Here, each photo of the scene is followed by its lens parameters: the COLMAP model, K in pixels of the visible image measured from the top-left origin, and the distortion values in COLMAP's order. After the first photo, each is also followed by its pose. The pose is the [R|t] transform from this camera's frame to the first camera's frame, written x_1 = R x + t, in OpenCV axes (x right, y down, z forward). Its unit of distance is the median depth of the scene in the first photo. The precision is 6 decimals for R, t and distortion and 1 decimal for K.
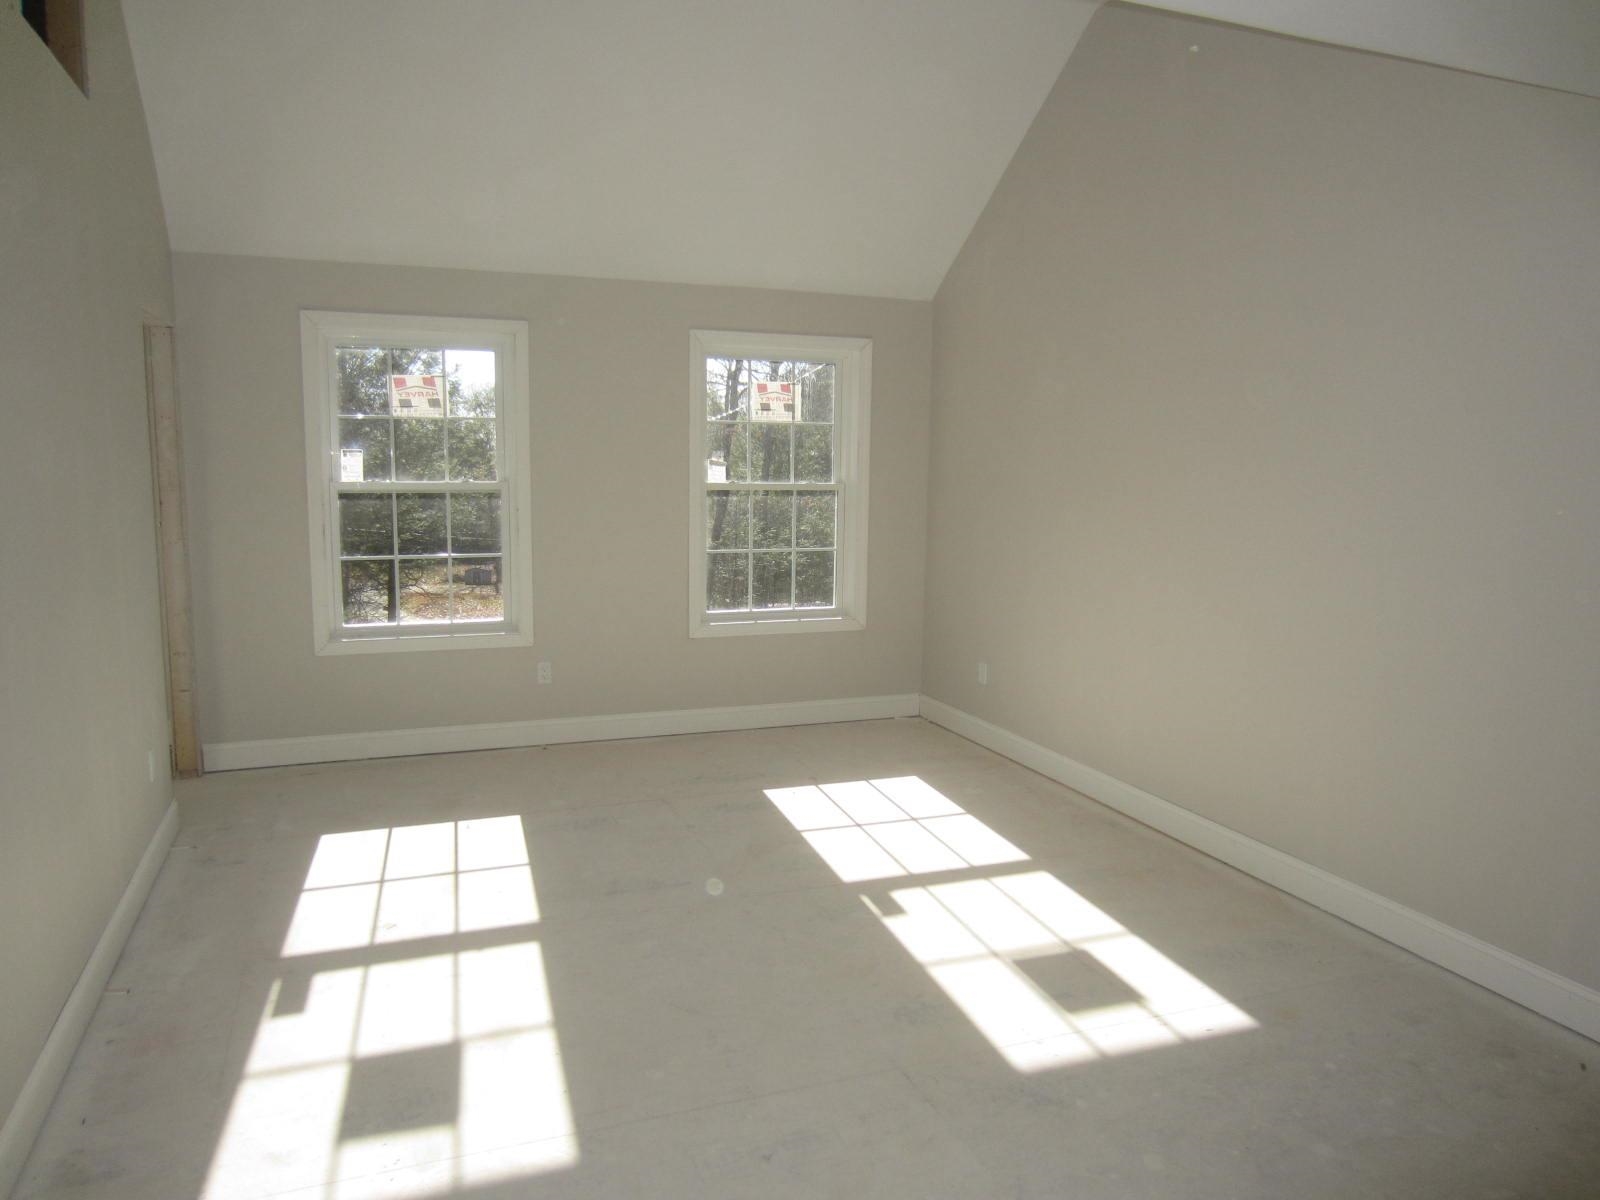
lens RADIAL K [[1134.1, 0, 800.0], [0, 1134.1, 600.0], [0, 0, 1]] dist [-0.008604, -0.001681]
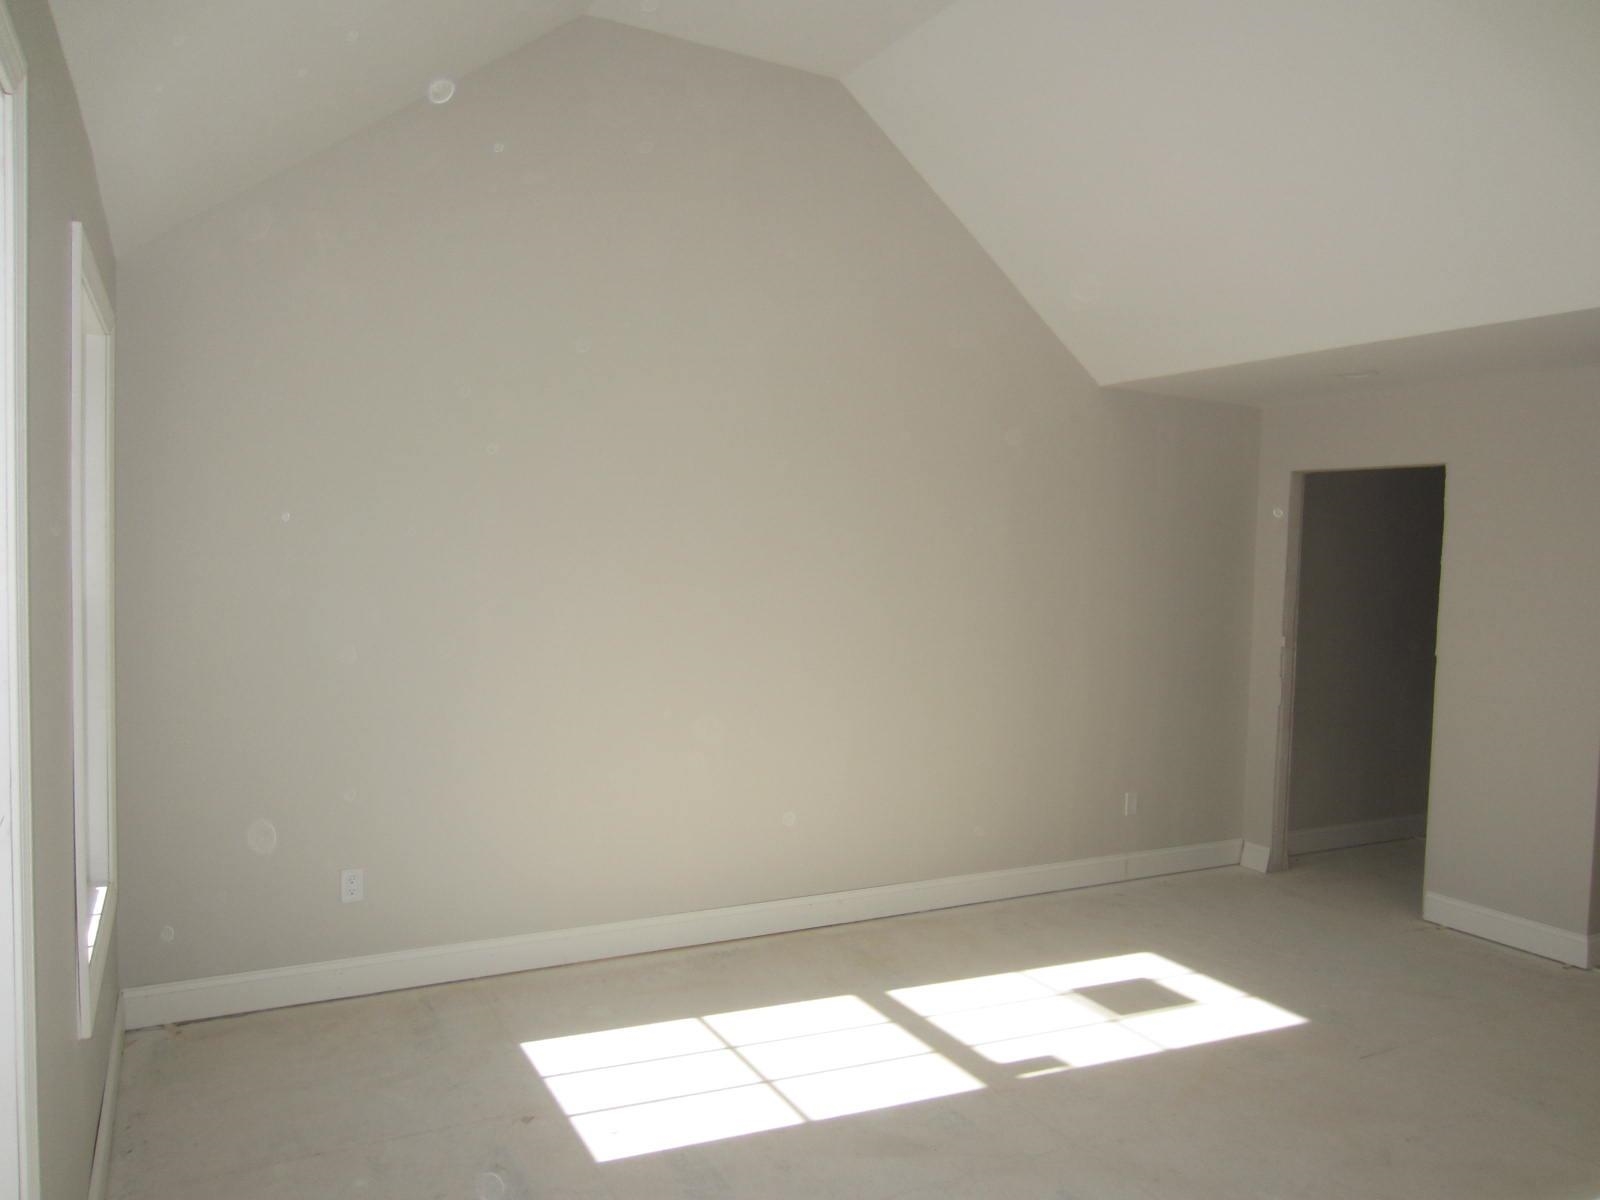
lens RADIAL K [[1134.1, 0, 800.0], [0, 1134.1, 600.0], [0, 0, 1]] dist [-0.008604, -0.001681]
pose [[-0.116660, -0.055233, 0.991635, -0.683328], [0.104439, 0.992234, 0.067553, -0.155666], [-0.987665, 0.111446, -0.109985, 1.103549]]
